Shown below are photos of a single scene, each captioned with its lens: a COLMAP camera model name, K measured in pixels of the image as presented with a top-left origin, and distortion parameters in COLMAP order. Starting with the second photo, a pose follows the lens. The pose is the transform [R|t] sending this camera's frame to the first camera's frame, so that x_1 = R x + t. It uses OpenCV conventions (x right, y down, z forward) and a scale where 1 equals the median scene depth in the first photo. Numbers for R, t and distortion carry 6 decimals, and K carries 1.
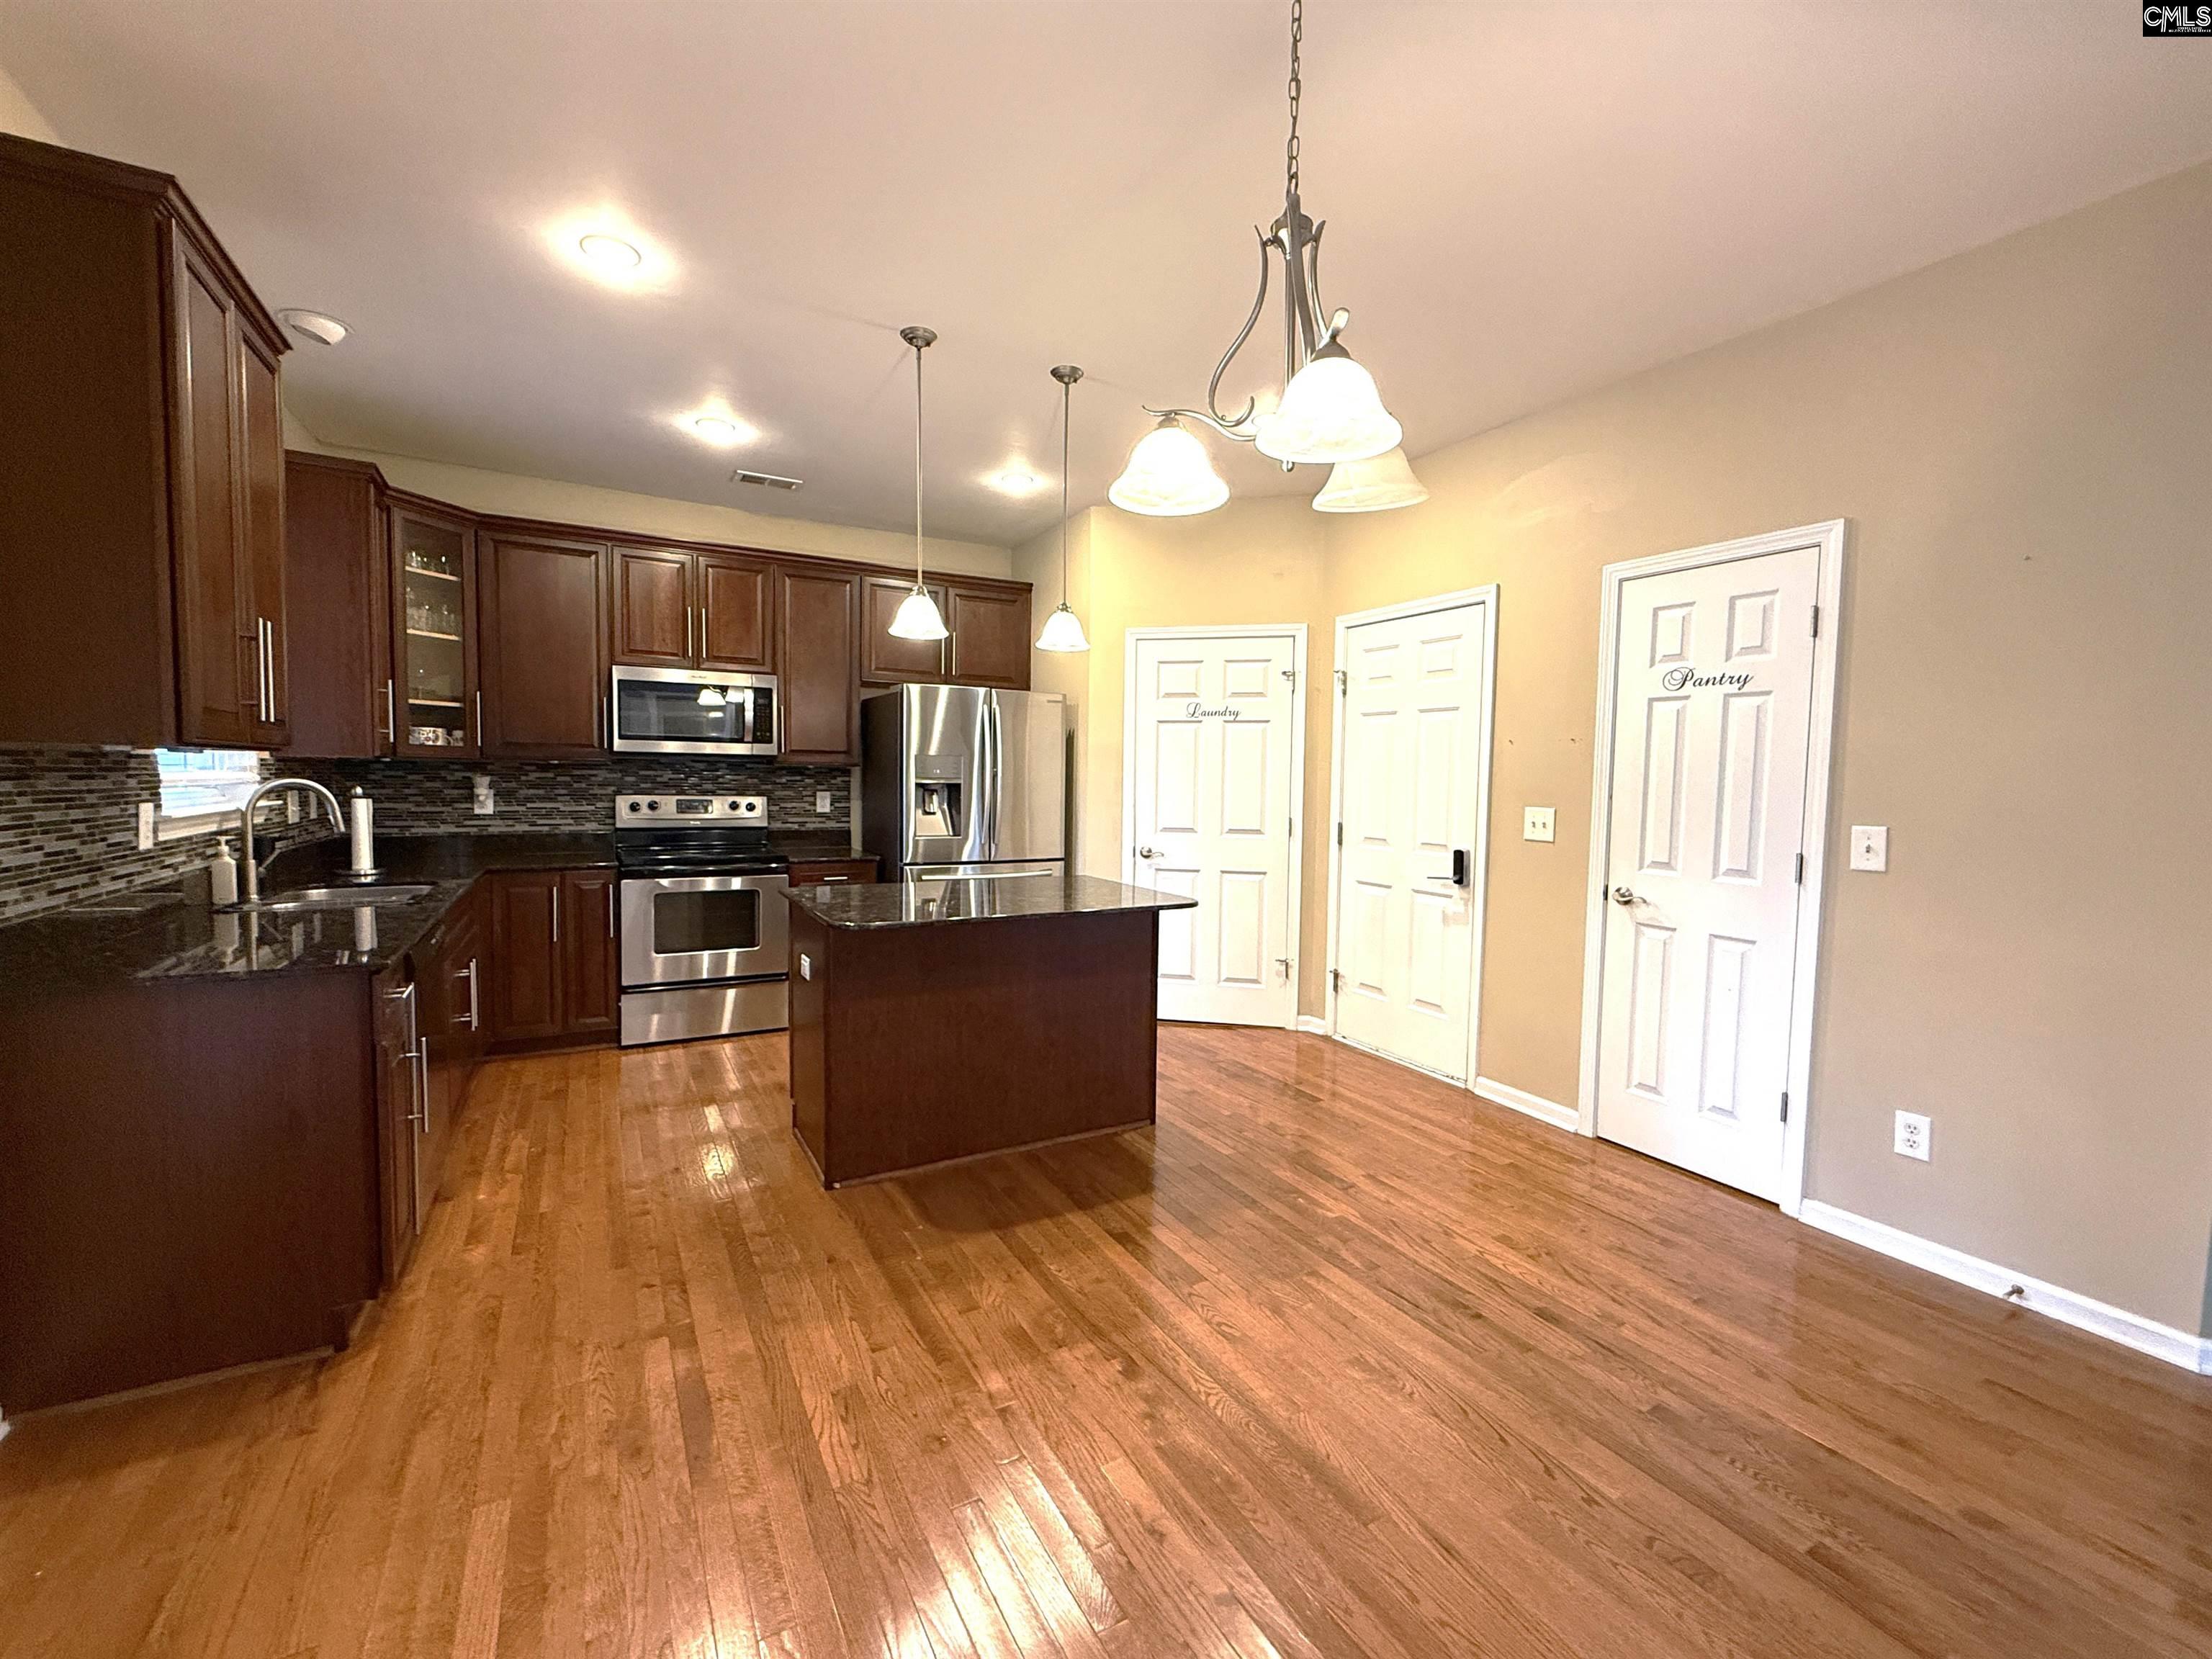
lens RADIAL K [[920.6, 0, 1101.9], [0, 920.6, 830.4], [0, 0, 1]] dist [-0.001094, 0.000057]
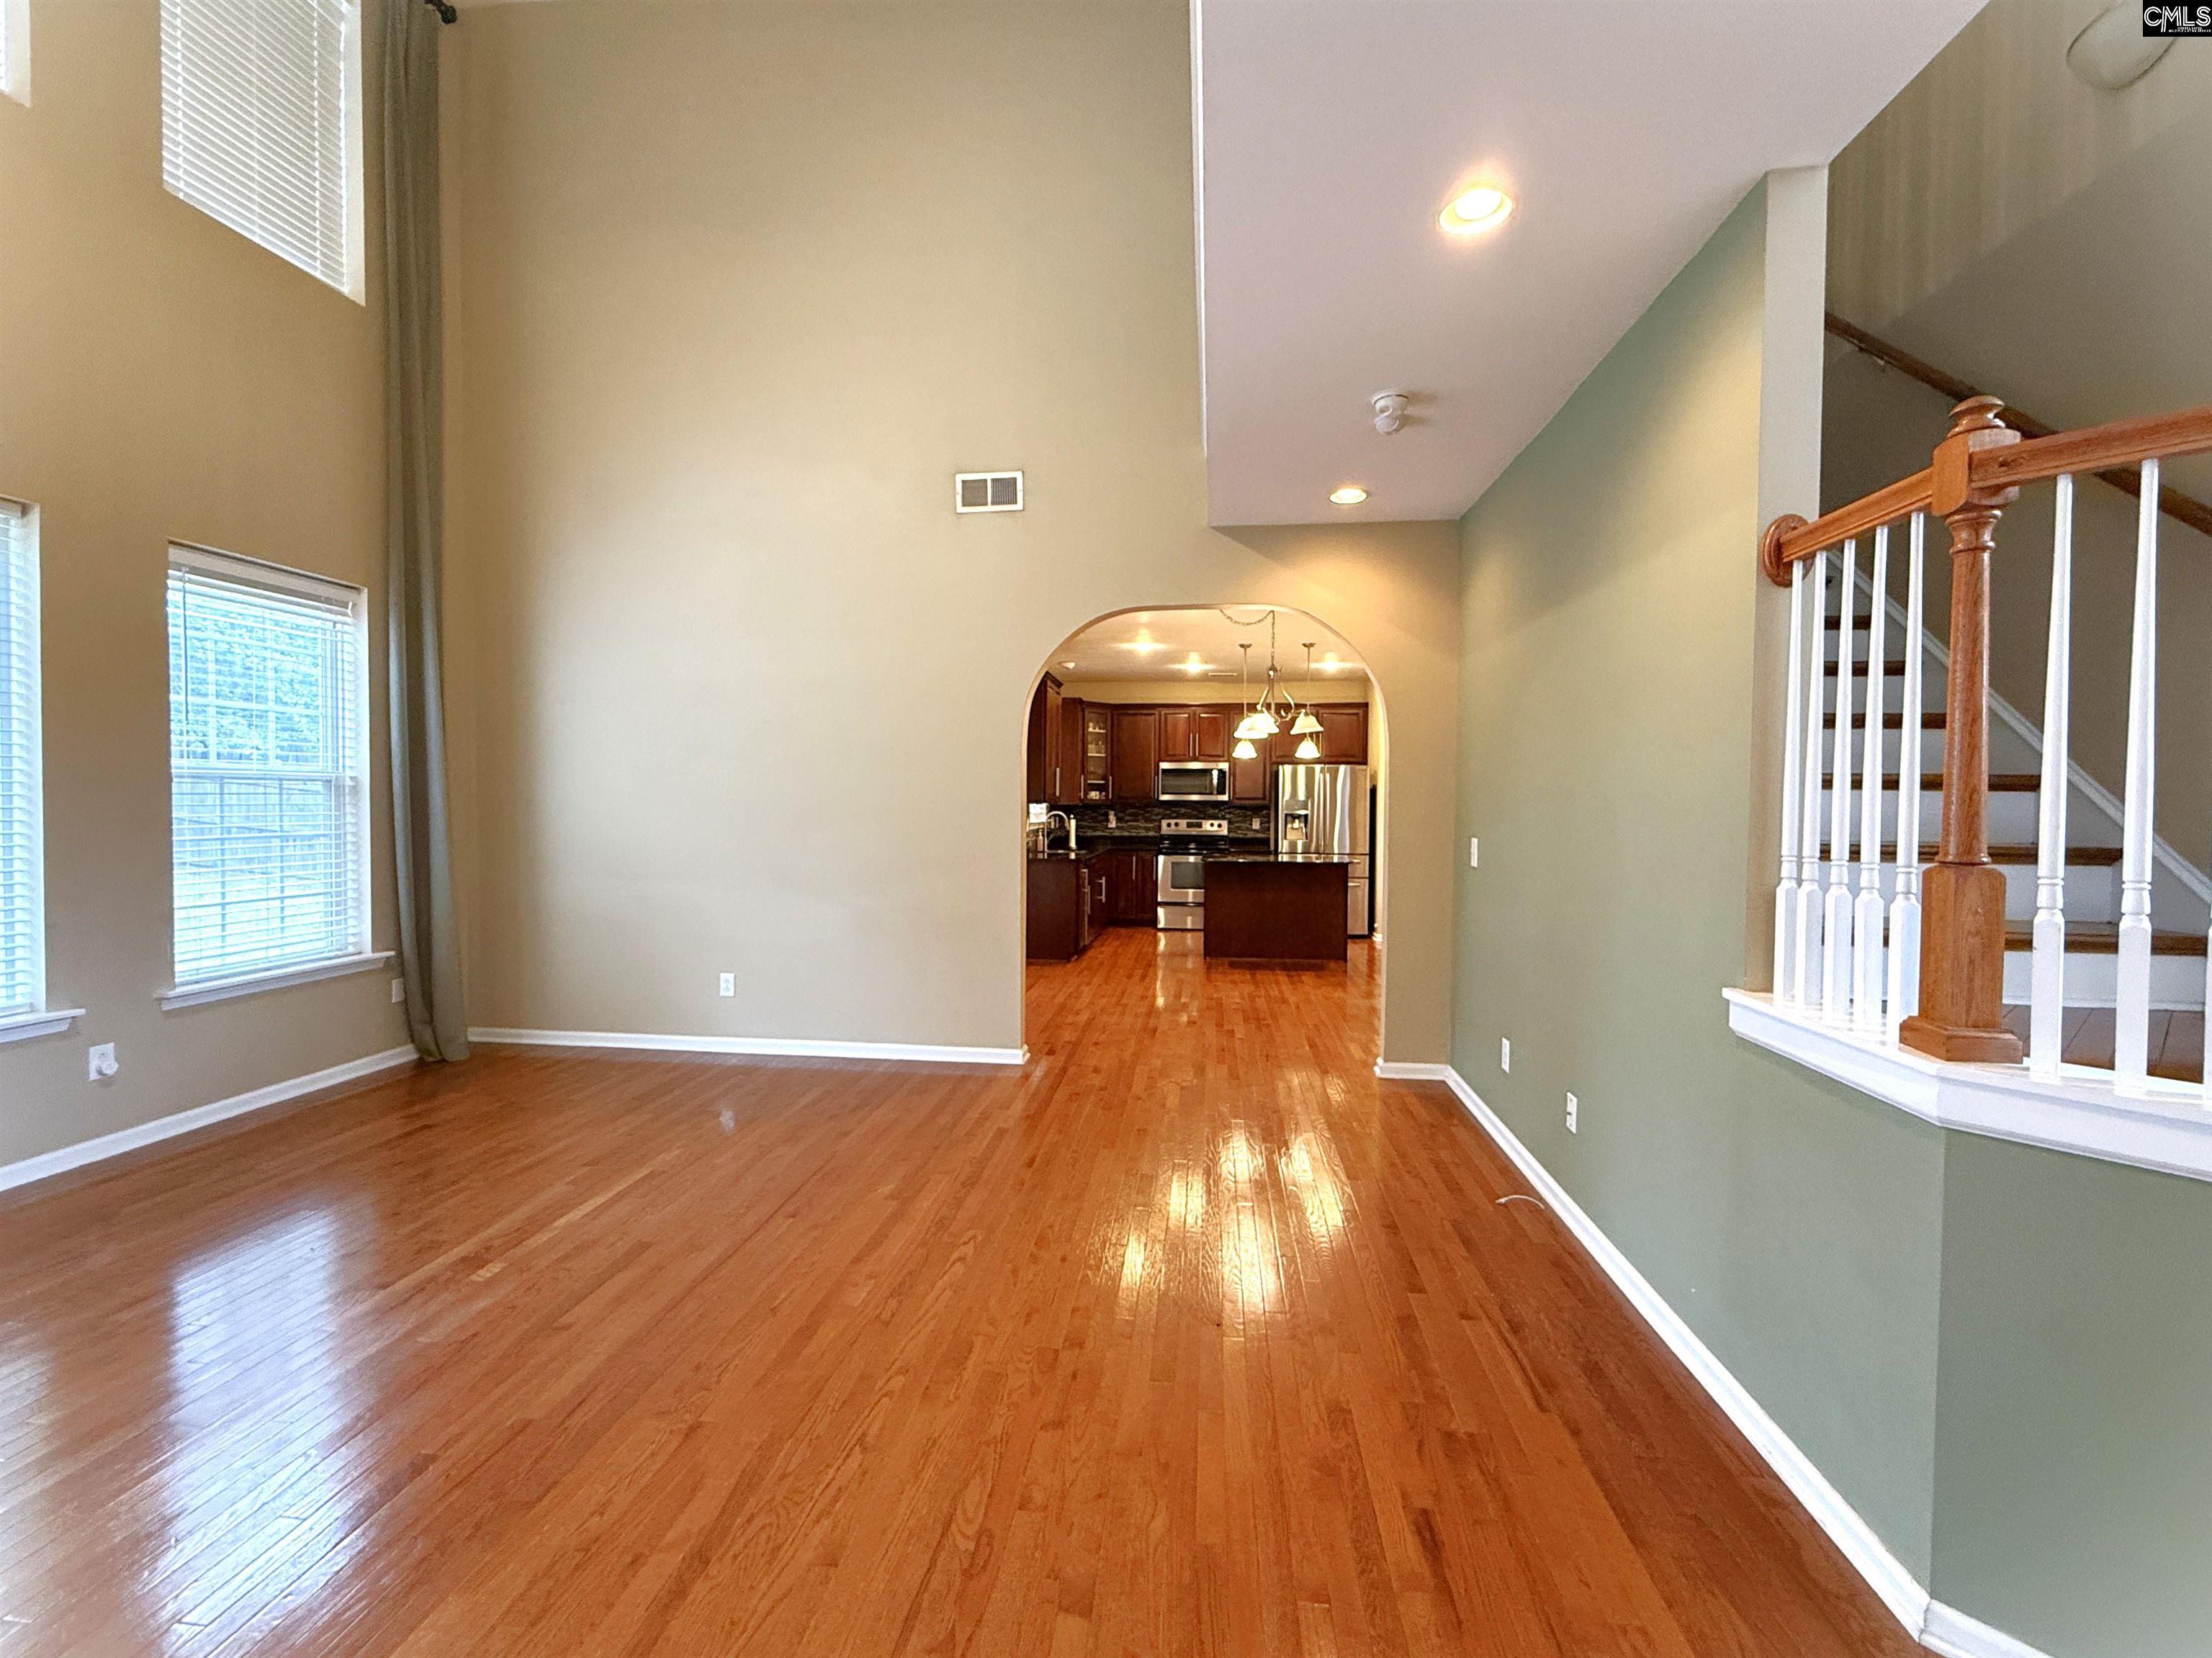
lens RADIAL K [[920.5, 0, 1101.9], [0, 920.5, 829.9], [0, 0, 1]] dist [-0.001094, 0.000057]
pose [[0.814133, 0.005150, -0.580656, 0.706381], [-0.028724, 0.999094, -0.031412, 0.066453], [0.579968, 0.042252, 0.813543, -0.974105]]
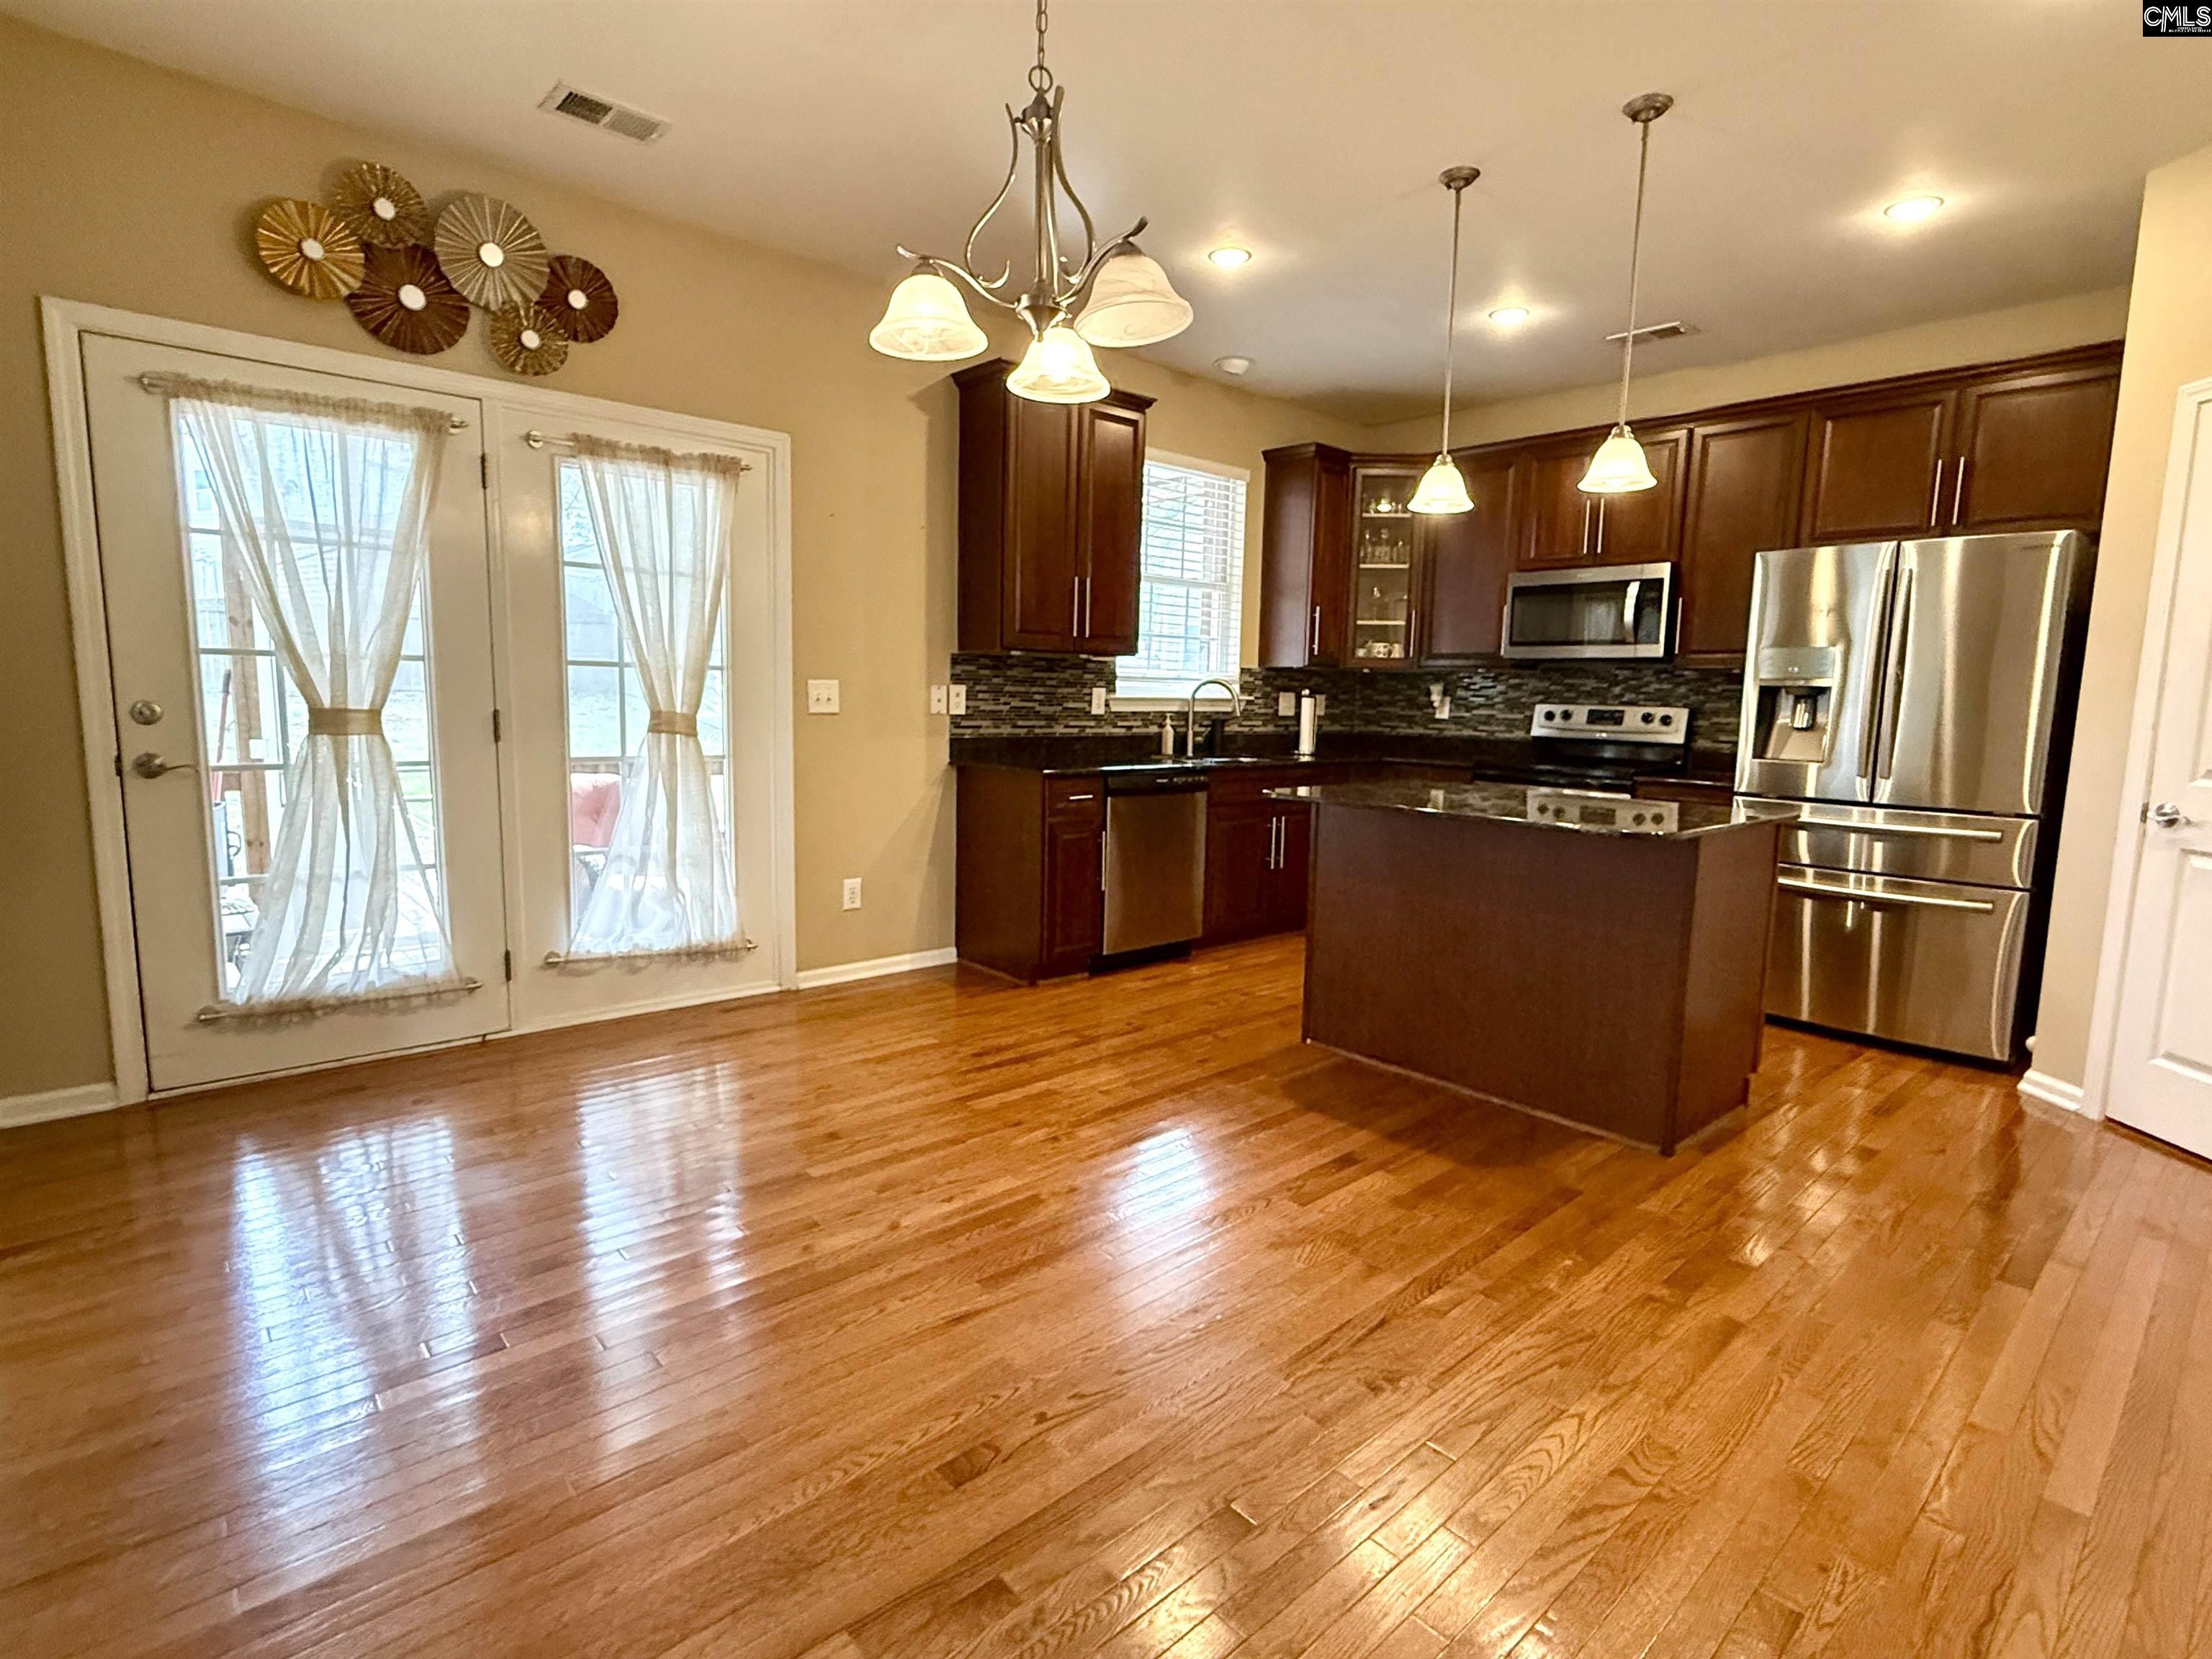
lens RADIAL K [[1087.2, 0, 1099.0], [0, 1087.2, 833.9], [0, 0, 1]] dist [-0.001612, 0.000267]
pose [[0.214618, 0.116467, -0.969729, 0.592412], [-0.077028, 0.991791, 0.102069, 0.020311], [0.973656, 0.052791, 0.221828, 0.310244]]
